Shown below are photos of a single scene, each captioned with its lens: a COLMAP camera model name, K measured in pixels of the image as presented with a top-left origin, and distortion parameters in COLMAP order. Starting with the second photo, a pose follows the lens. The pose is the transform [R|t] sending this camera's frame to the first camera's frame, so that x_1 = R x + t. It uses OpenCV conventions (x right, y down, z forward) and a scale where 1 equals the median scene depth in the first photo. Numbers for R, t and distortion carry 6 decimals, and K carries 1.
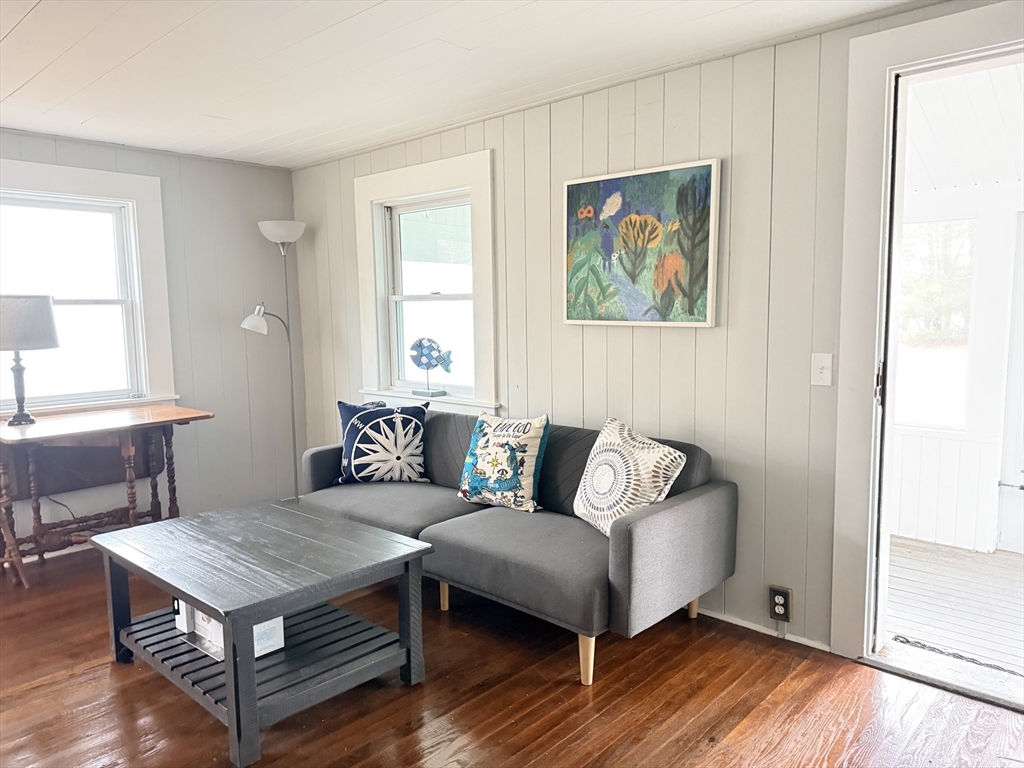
lens RADIAL K [[719.8, 0, 507.7], [0, 719.8, 384.6], [0, 0, 1]] dist [0.154821, -0.228622]
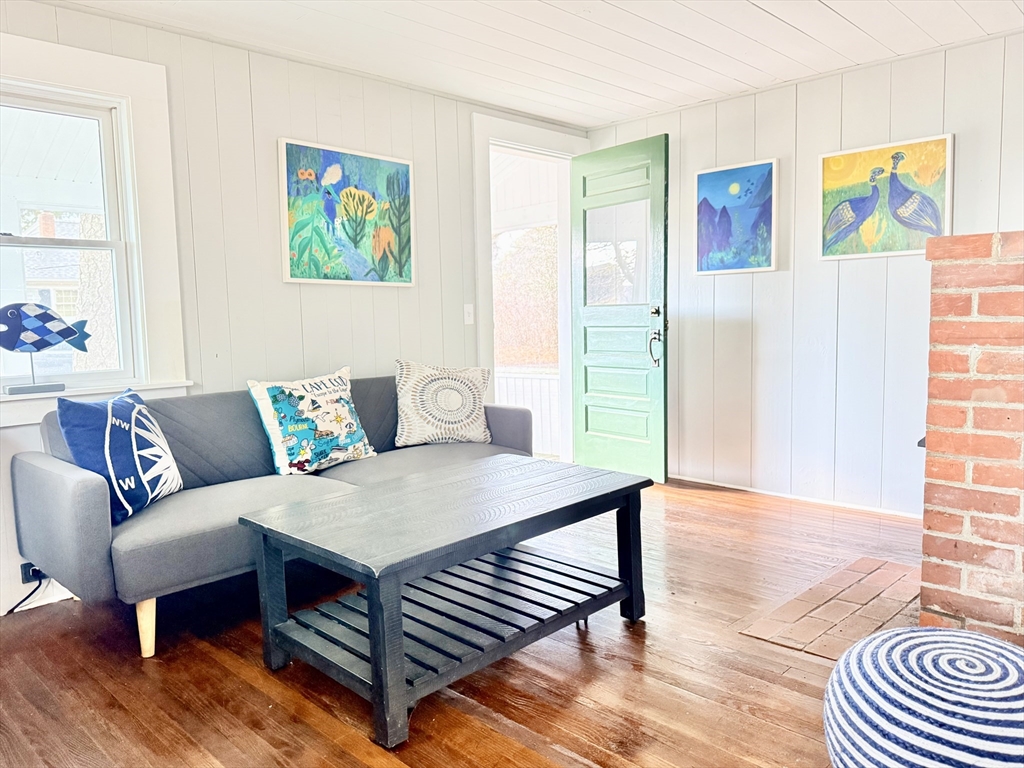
lens RADIAL K [[723.5, 0, 513.7], [0, 723.5, 385.1], [0, 0, 1]] dist [0.105194, -0.156027]
pose [[0.043484, -0.085102, 0.995423, -0.997689], [0.131233, 0.988219, 0.078753, 0.017478], [-0.990397, 0.127208, 0.054140, 0.726124]]
